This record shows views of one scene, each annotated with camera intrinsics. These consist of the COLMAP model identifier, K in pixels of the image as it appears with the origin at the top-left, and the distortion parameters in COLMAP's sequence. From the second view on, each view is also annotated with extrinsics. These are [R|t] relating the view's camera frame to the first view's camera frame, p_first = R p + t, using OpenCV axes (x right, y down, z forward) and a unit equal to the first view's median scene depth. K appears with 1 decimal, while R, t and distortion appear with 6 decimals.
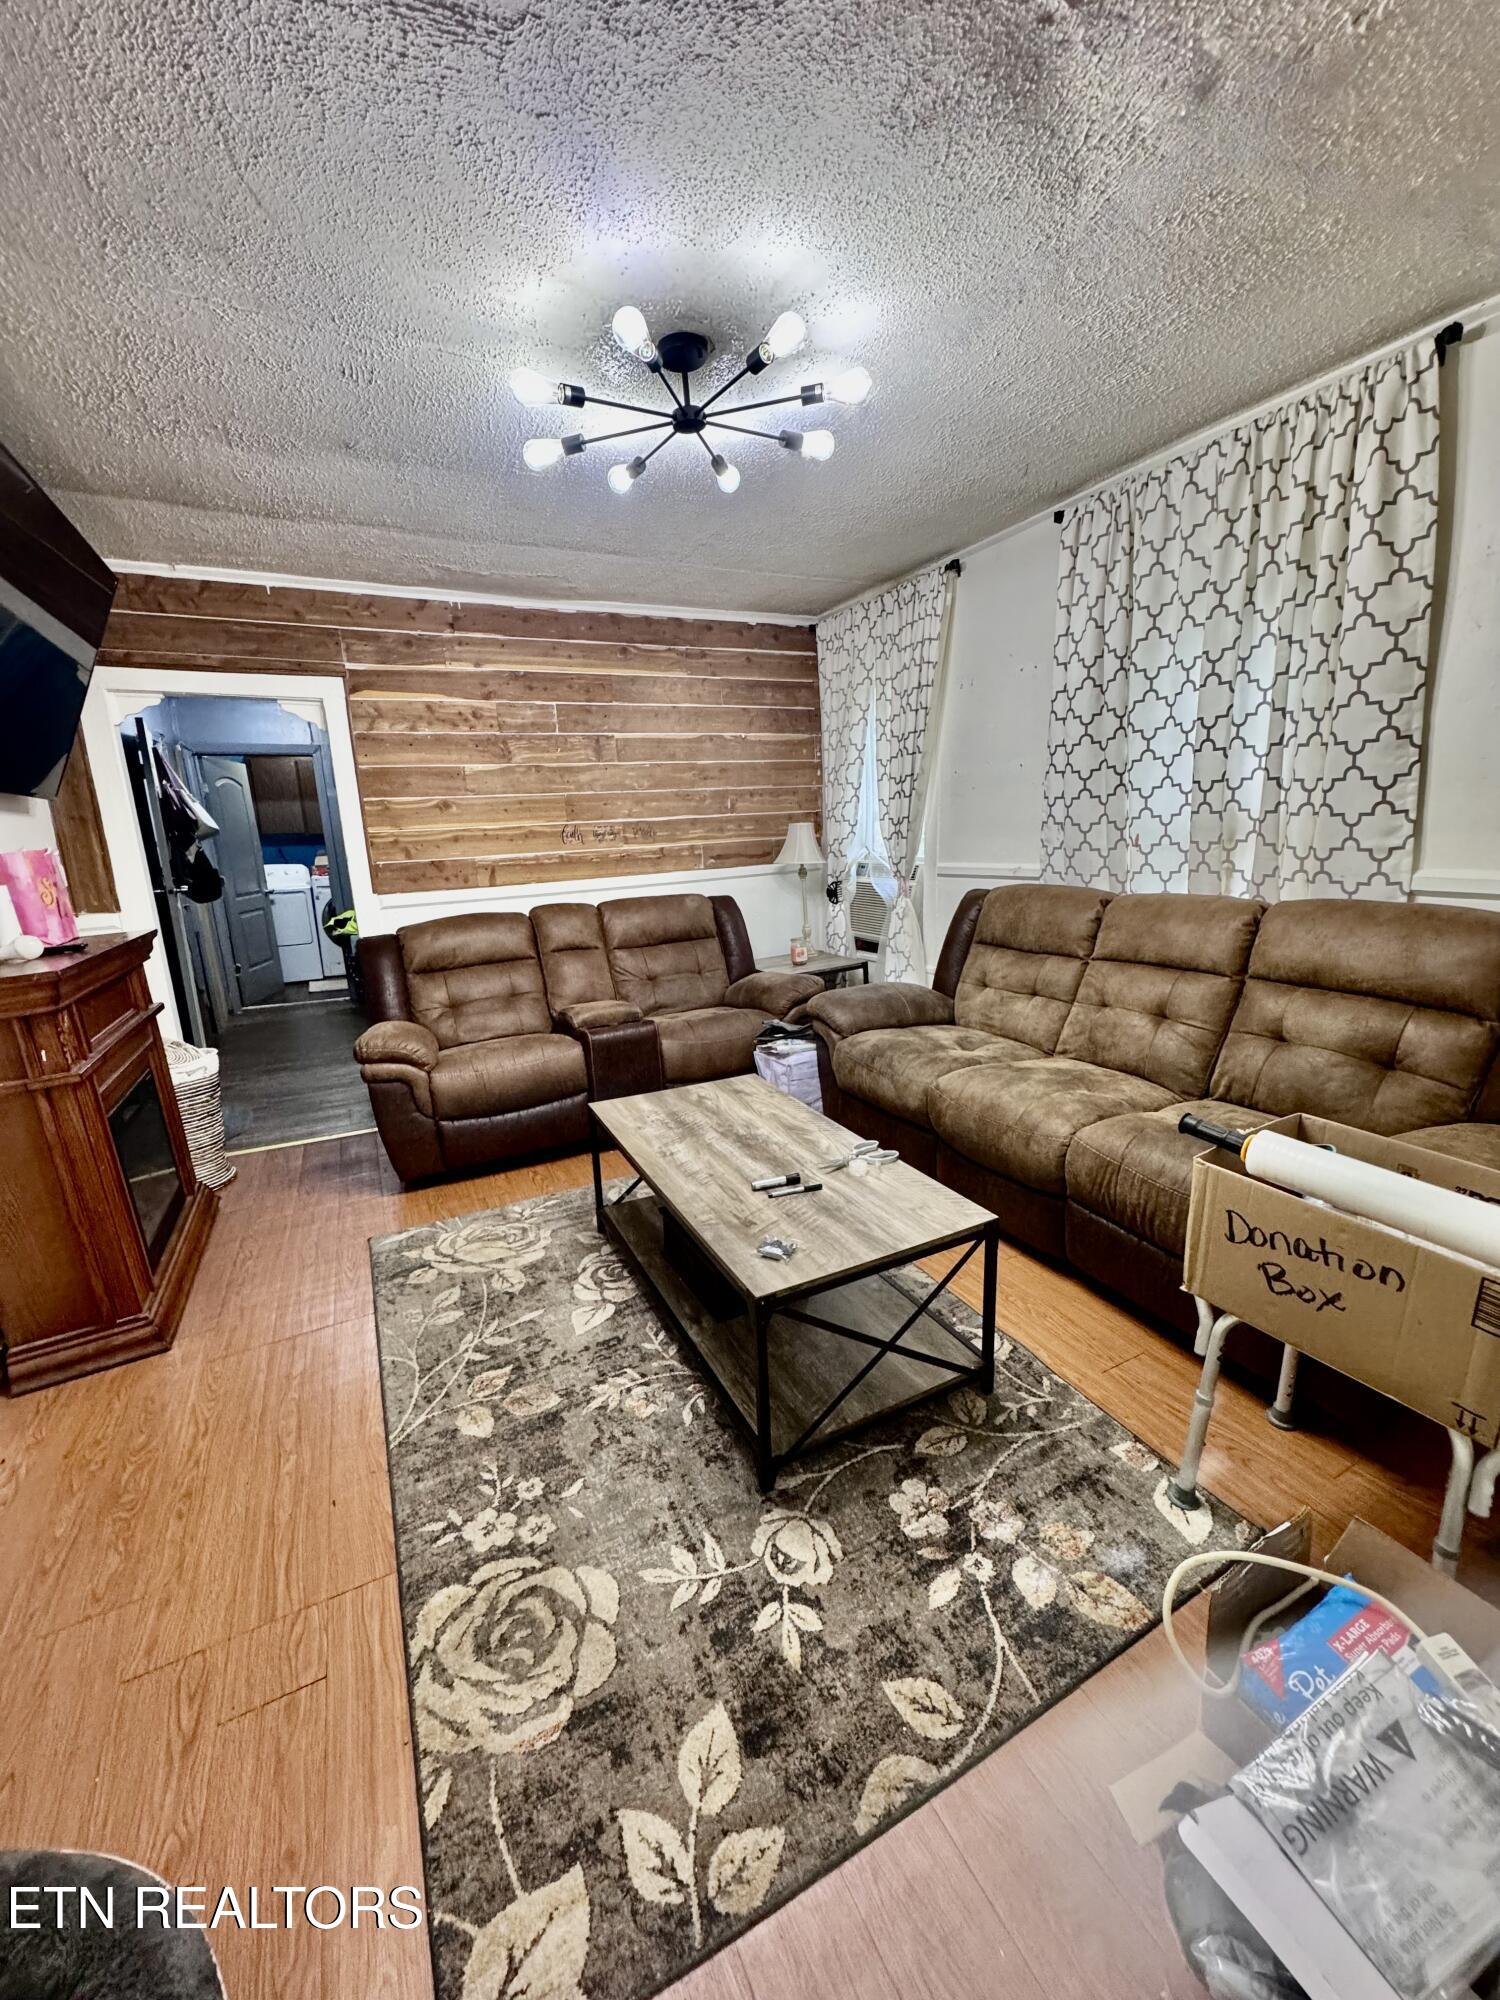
lens RADIAL K [[798.1, 0, 754.4], [0, 798.1, 996.3], [0, 0, 1]] dist [-0.000238, 0.000051]
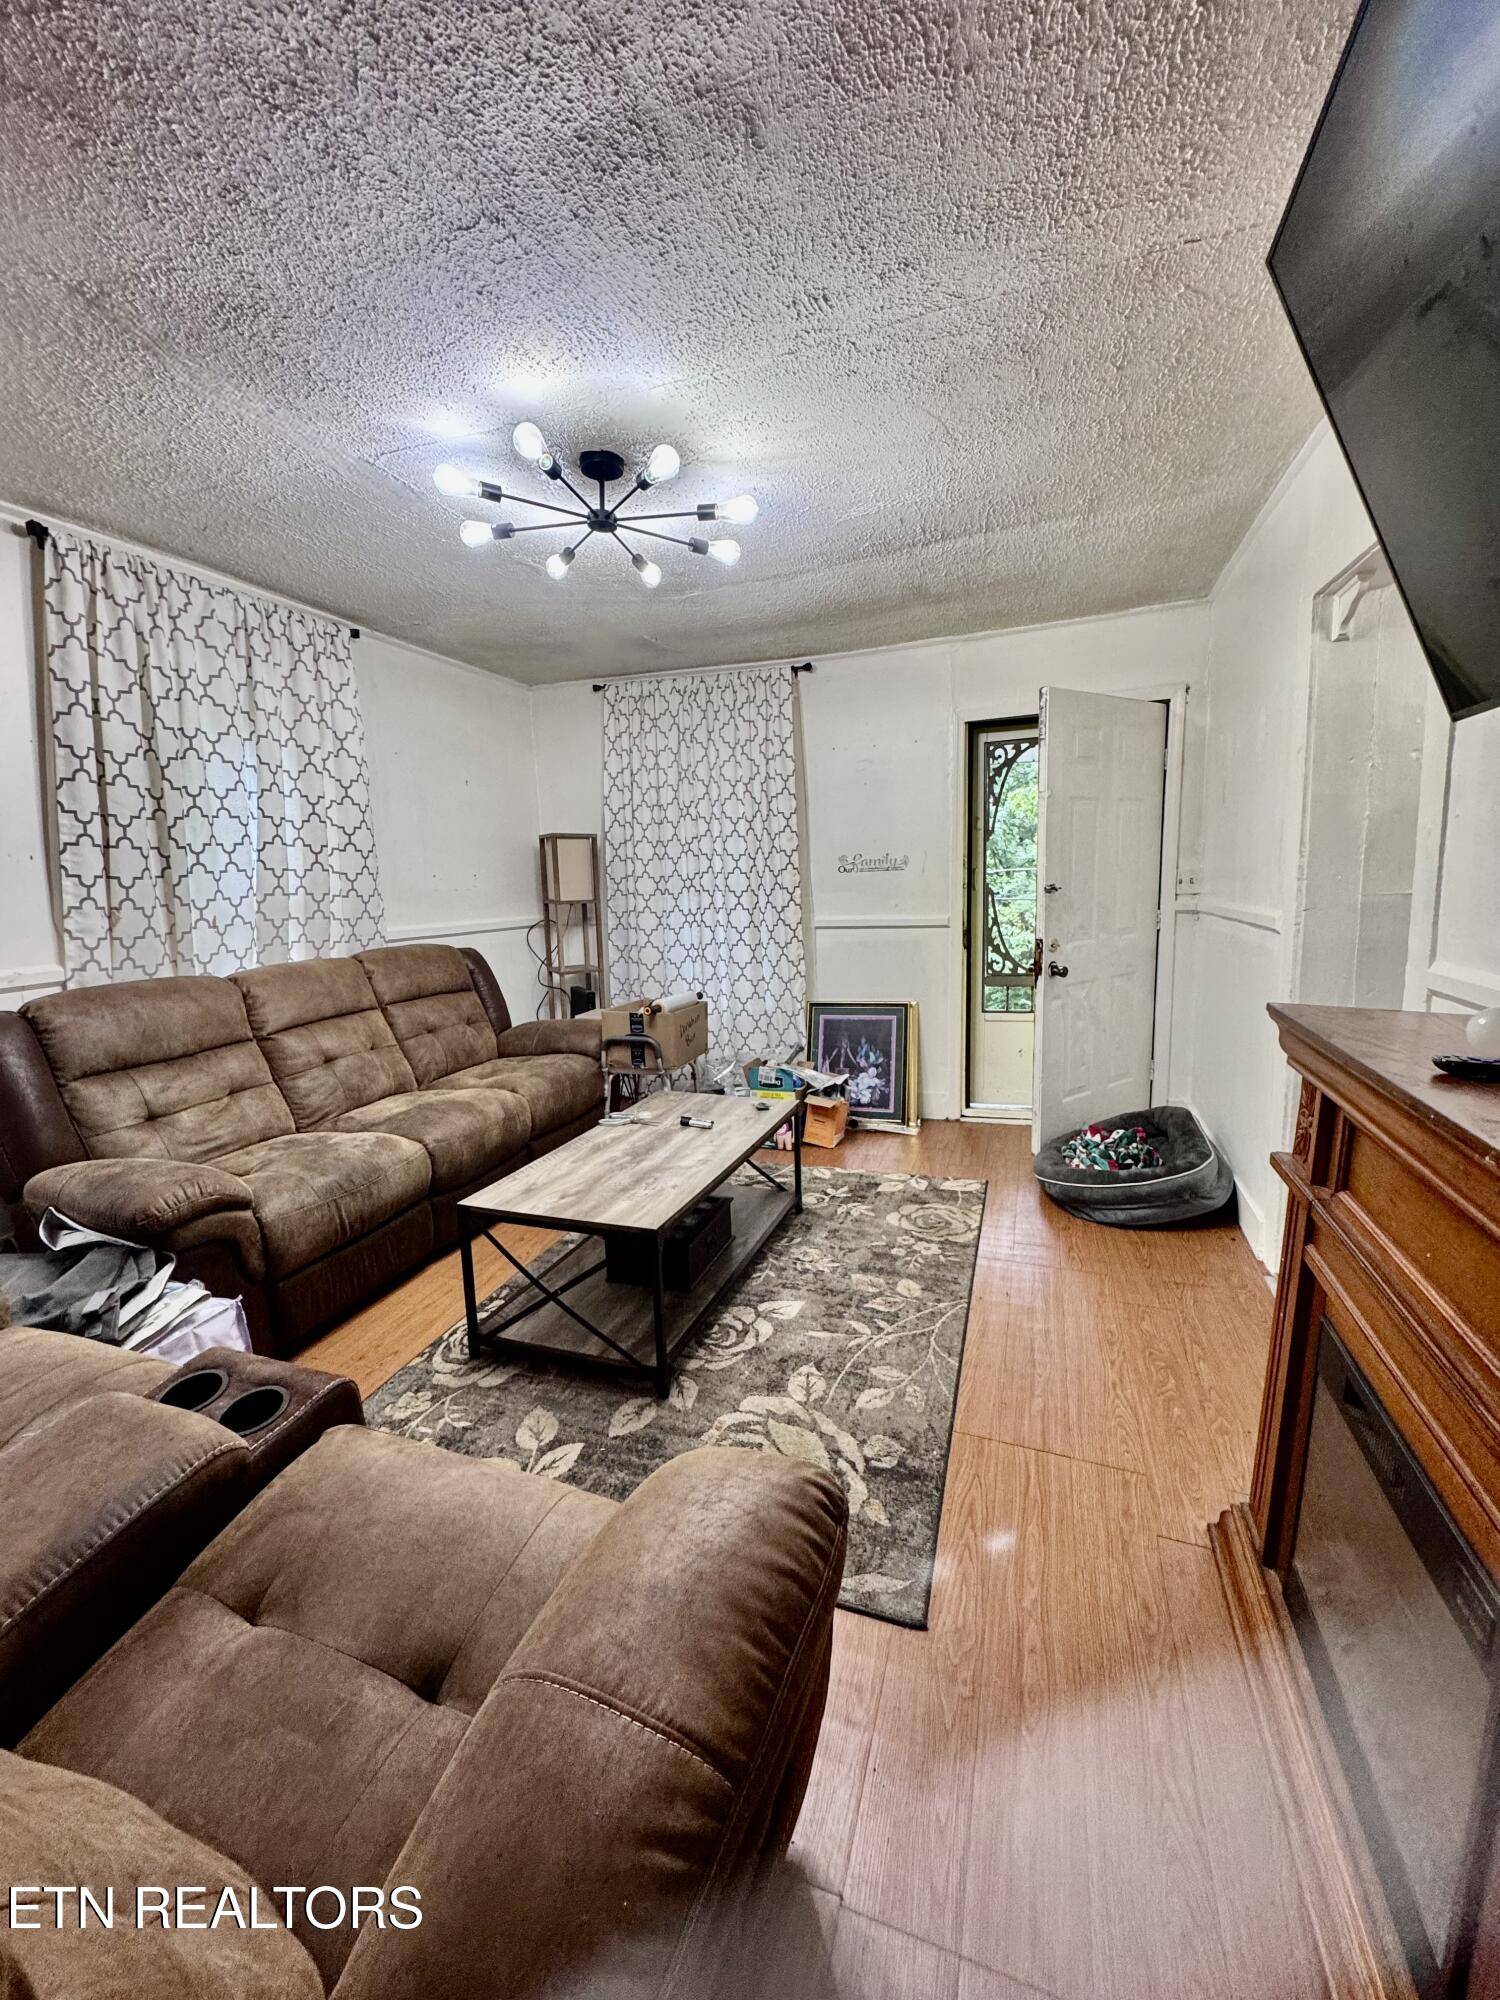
lens RADIAL K [[798.1, 0, 754.4], [0, 798.1, 996.3], [0, 0, 1]] dist [-0.000238, 0.000051]
pose [[-0.687707, -0.040275, 0.724870, -1.046746], [0.218287, 0.940787, 0.259367, -0.318696], [-0.692394, 0.336598, -0.638194, 1.736382]]
